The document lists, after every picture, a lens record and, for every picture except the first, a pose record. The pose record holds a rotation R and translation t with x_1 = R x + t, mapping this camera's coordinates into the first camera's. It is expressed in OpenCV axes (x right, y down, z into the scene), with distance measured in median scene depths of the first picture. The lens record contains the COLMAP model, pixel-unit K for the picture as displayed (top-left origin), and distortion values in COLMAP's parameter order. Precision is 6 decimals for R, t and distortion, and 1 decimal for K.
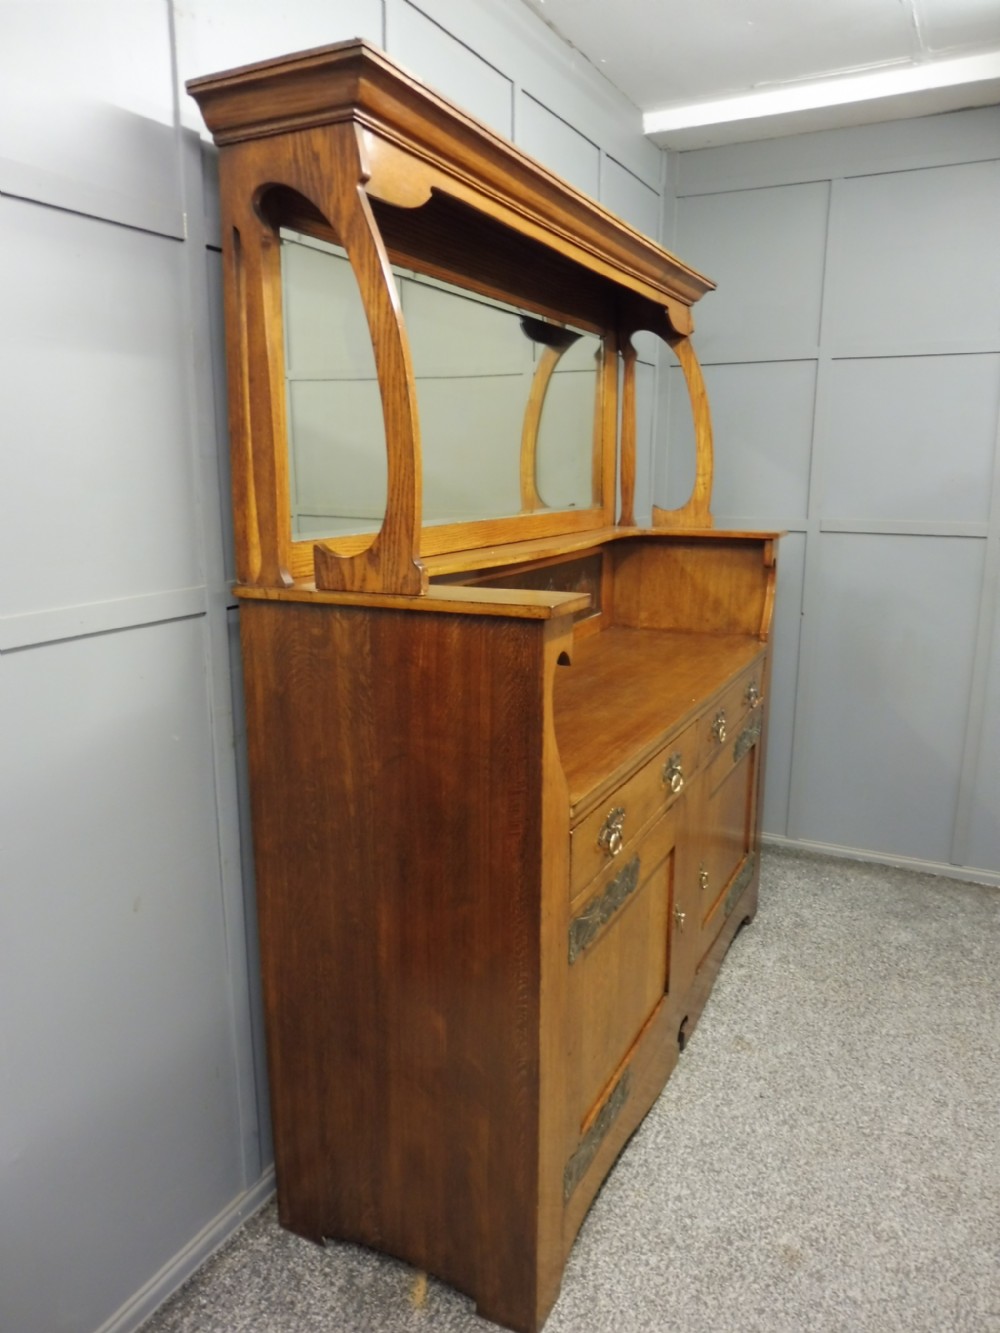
lens RADIAL K [[972.5, 0, 500.6], [0, 972.5, 660.5], [0, 0, 1]] dist [-0.045221, 0.002702]
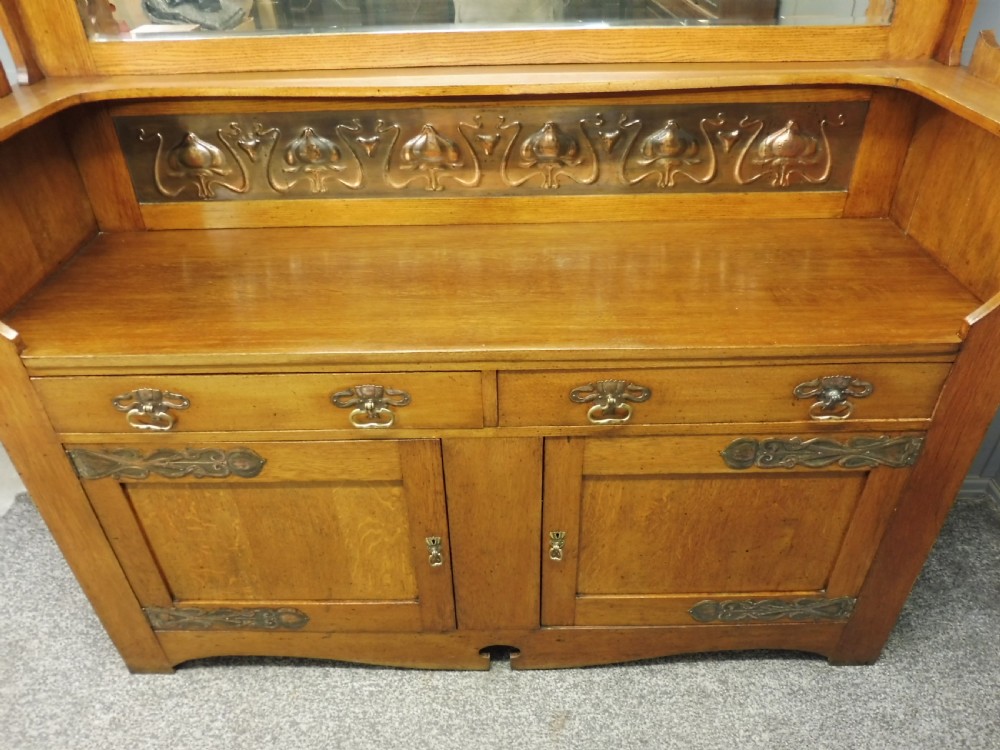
lens RADIAL K [[729.6, 0, 504.2], [0, 729.6, 379.4], [0, 0, 1]] dist [-0.045221, 0.002702]
pose [[0.438499, 0.509472, -0.740376, 0.646573], [-0.159885, 0.854882, 0.493572, -0.216711], [0.884396, -0.098055, 0.456322, 0.791959]]
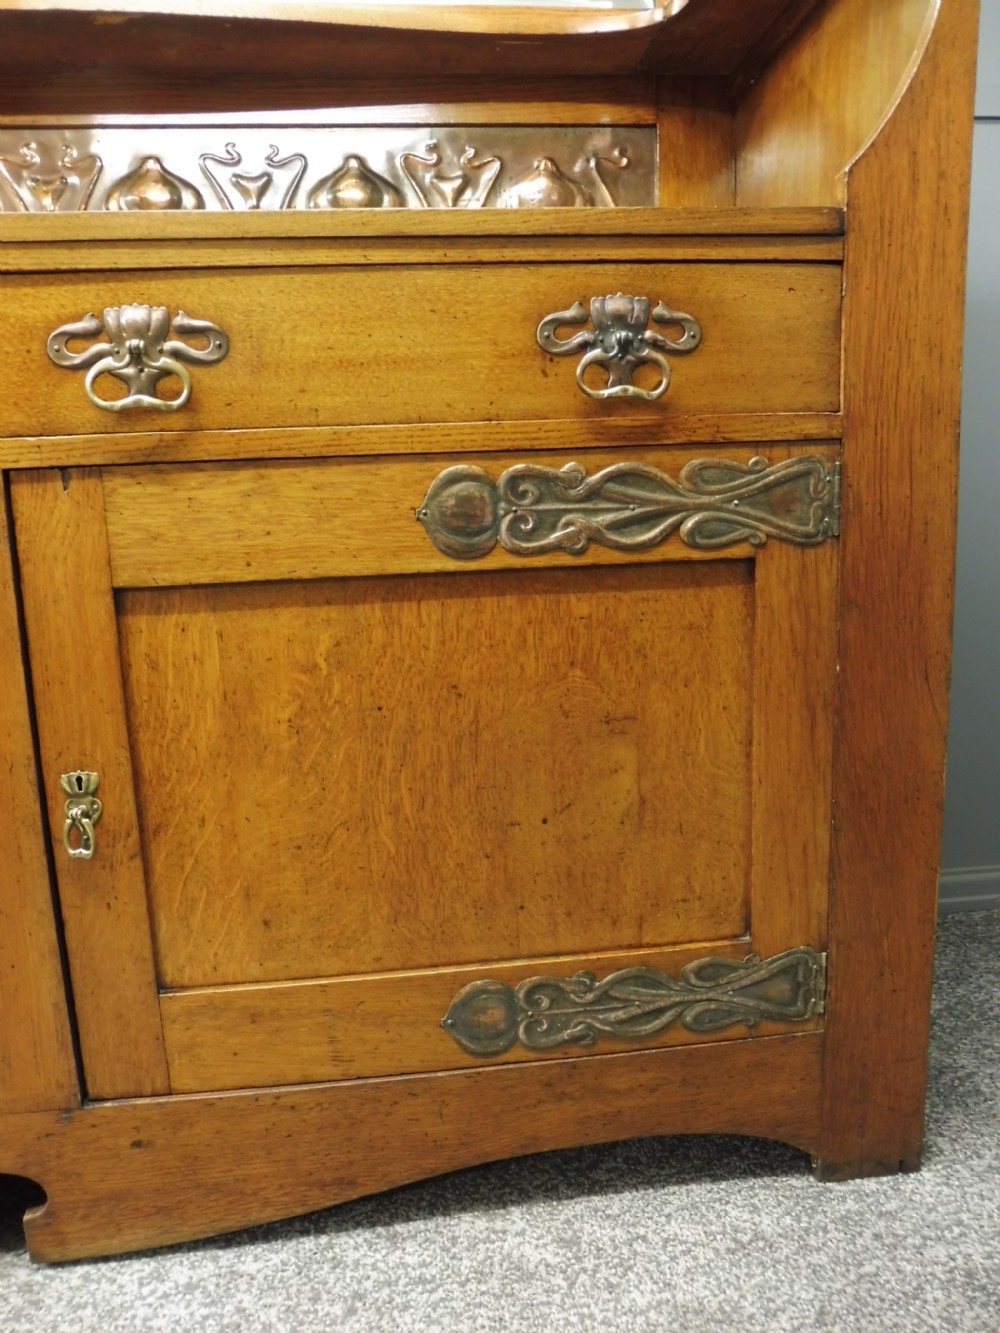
lens RADIAL K [[972.5, 0, 490.7], [0, 972.5, 664.7], [0, 0, 1]] dist [-0.045221, 0.002702]
pose [[0.540511, 0.123996, -0.832150, 0.635286], [-0.129377, 0.989566, 0.063416, 0.147633], [0.831330, 0.073384, 0.550913, 1.055809]]
